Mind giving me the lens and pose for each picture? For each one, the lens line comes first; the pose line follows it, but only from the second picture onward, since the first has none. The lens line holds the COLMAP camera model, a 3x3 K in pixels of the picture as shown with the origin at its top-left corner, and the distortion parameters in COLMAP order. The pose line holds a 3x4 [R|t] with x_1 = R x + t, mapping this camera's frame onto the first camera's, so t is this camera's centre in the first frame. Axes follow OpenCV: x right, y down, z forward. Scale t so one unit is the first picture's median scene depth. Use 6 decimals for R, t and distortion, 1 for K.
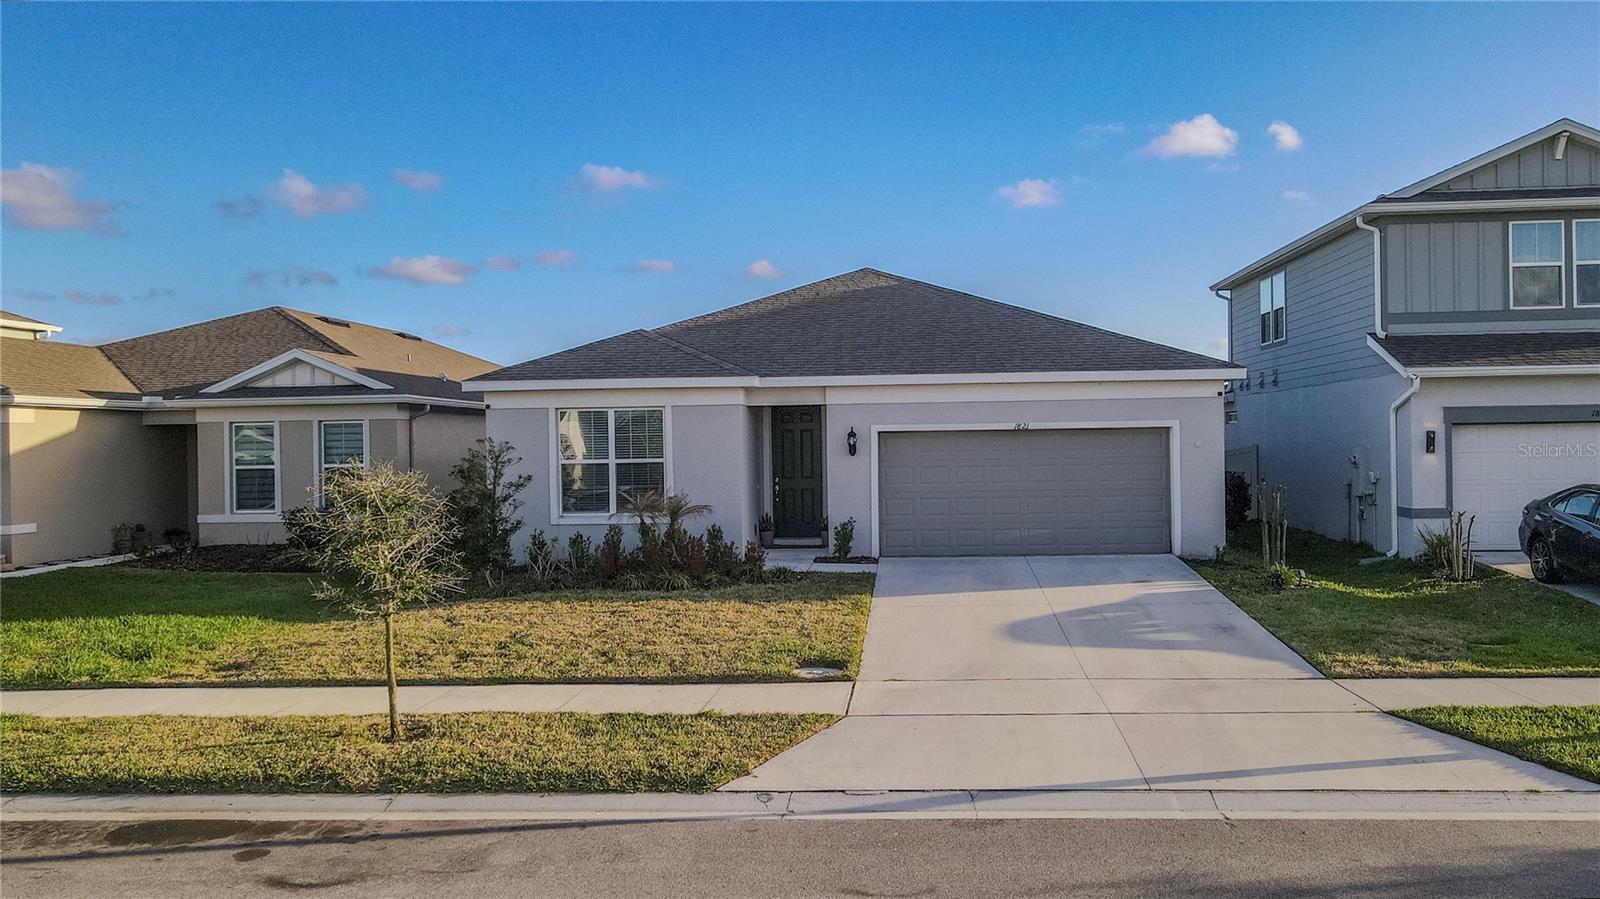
lens RADIAL K [[1205.2, 0, 800.0], [0, 1205.2, 449.5], [0, 0, 1]] dist [0.004745, 0.002296]
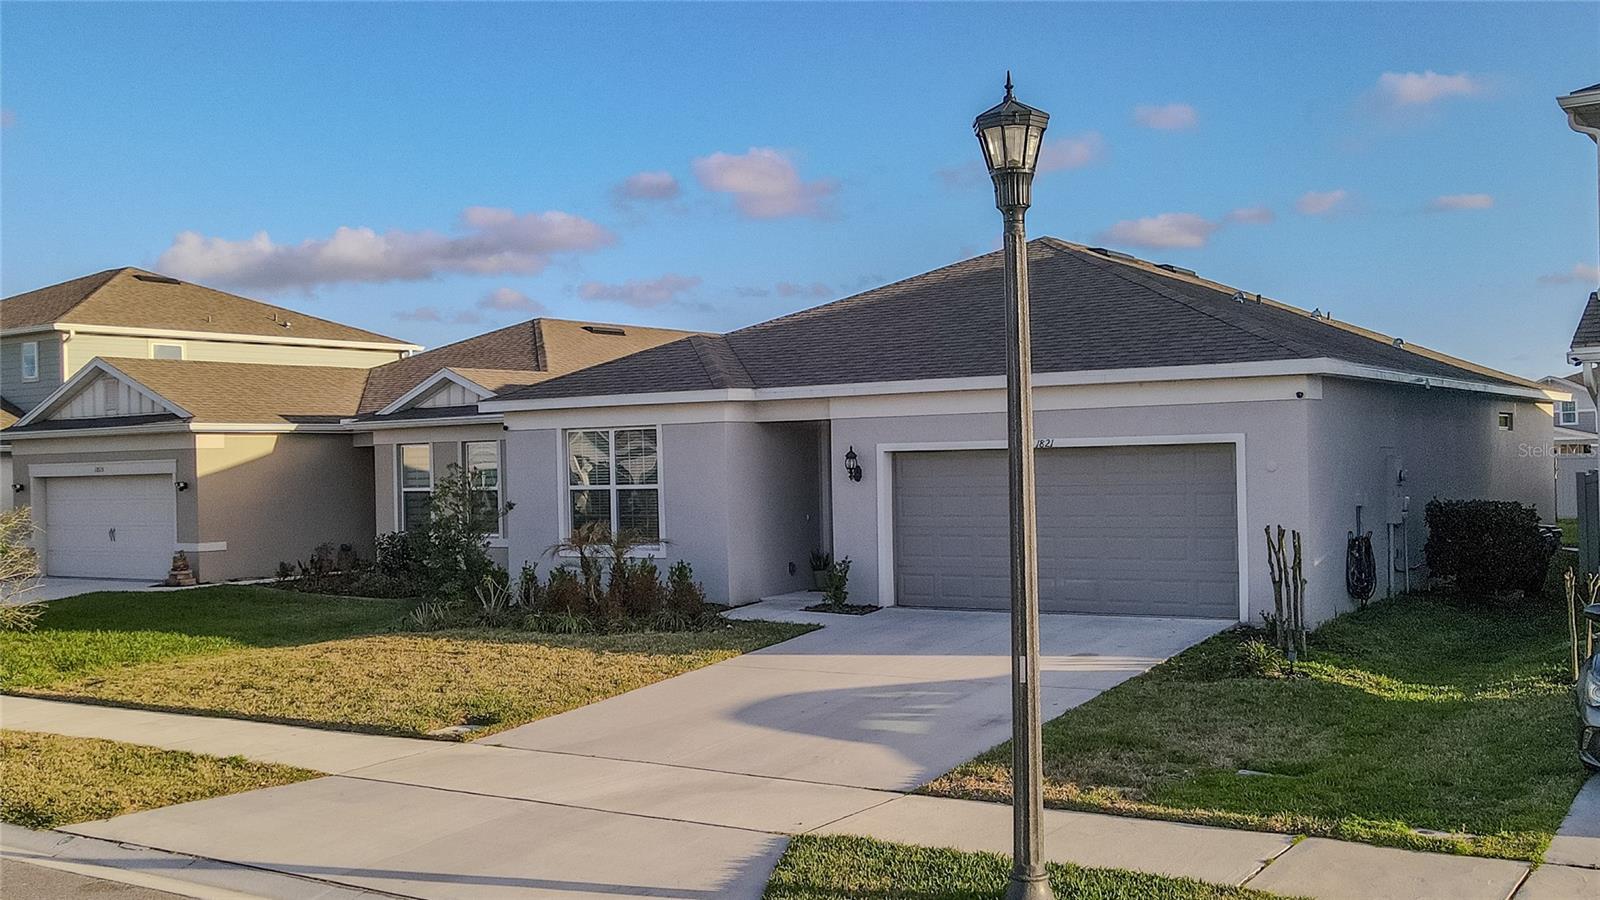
lens RADIAL K [[1513.6, 0, 800.0], [0, 1513.6, 450.0], [0, 0, 1]] dist [0.024532, 0.003192]
pose [[0.868593, -0.007385, -0.495471, 0.515519], [0.005356, 0.999970, -0.005515, -0.010751], [0.495497, 0.002137, 0.868607, 0.094093]]
